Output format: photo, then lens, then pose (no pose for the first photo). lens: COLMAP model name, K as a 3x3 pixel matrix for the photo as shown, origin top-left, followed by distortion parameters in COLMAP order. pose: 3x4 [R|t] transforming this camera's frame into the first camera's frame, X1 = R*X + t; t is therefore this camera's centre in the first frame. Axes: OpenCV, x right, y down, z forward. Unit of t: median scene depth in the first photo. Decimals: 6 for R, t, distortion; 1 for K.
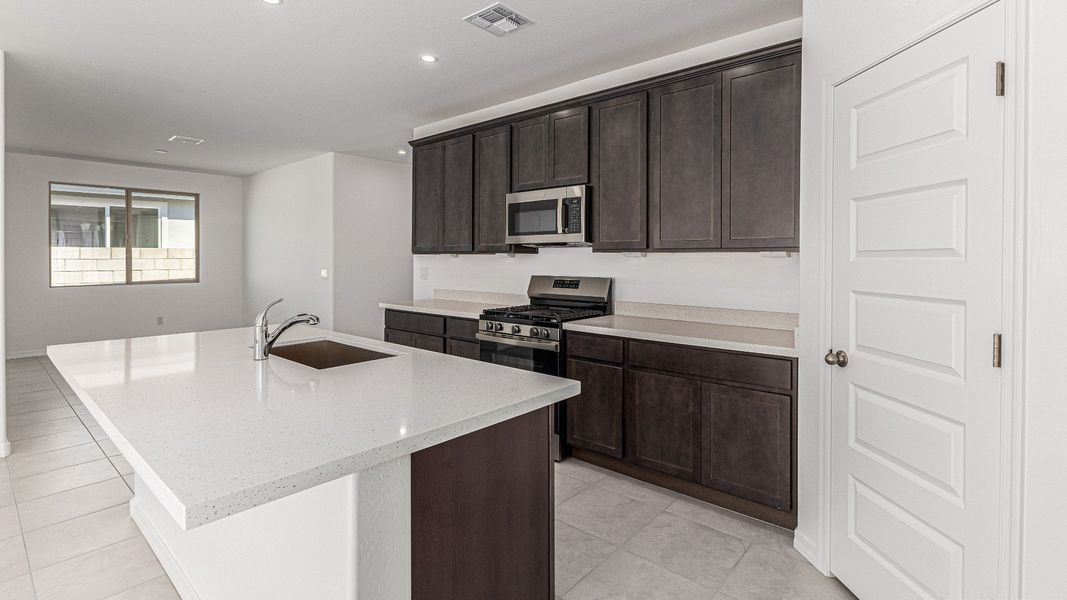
lens RADIAL K [[497.6, 0, 532.5], [0, 497.6, 262.3], [0, 0, 1]] dist [-0.000806, -0.000036]
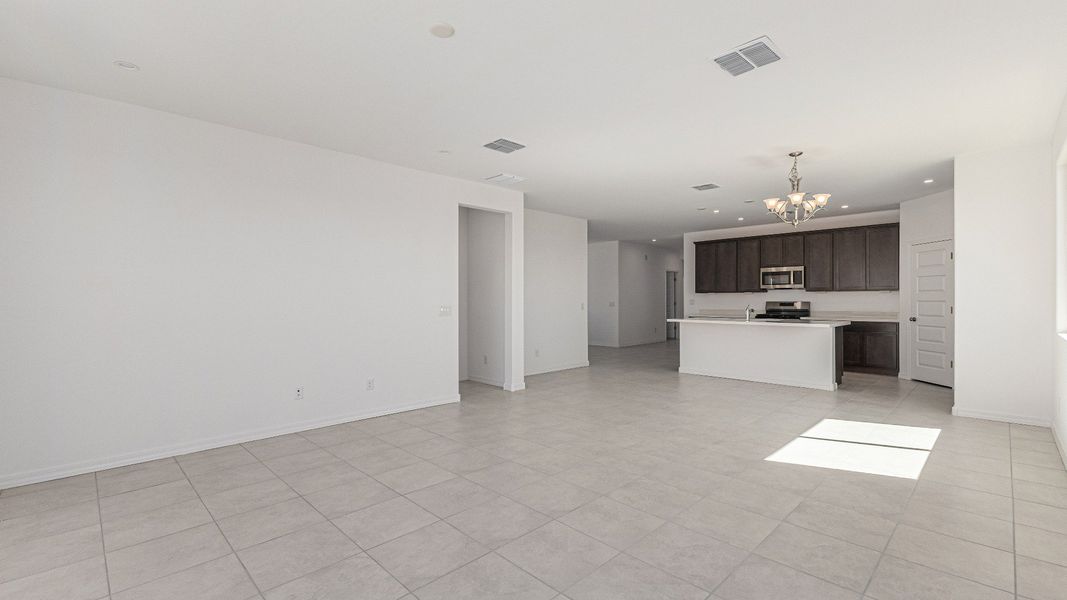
lens RADIAL K [[464.3, 0, 534.7], [0, 464.3, 299.0], [0, 0, 1]] dist [0.013077, -0.000124]
pose [[0.997133, -0.001909, -0.075644, -1.101956], [0.001119, 0.999944, -0.010489, 0.043145], [0.075660, 0.010374, 0.997080, -1.535901]]
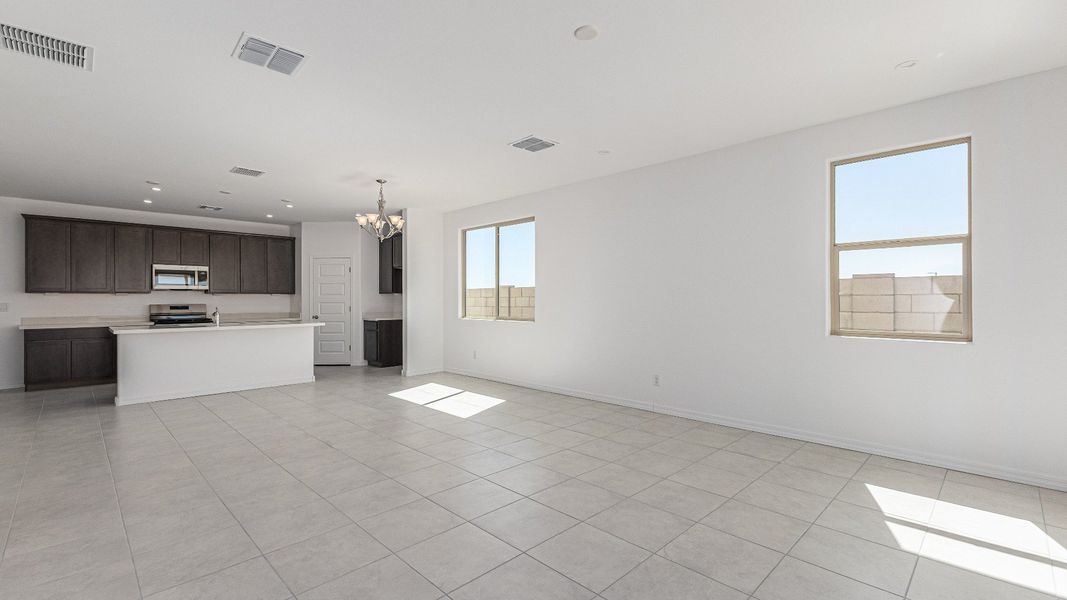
lens RADIAL K [[464.3, 0, 534.7], [0, 464.3, 299.0], [0, 0, 1]] dist [0.013077, -0.000124]
pose [[0.069329, 0.003492, 0.997588, -2.059696], [0.012996, 0.999906, -0.004403, 0.038508], [-0.997509, 0.013270, 0.069278, -0.770901]]
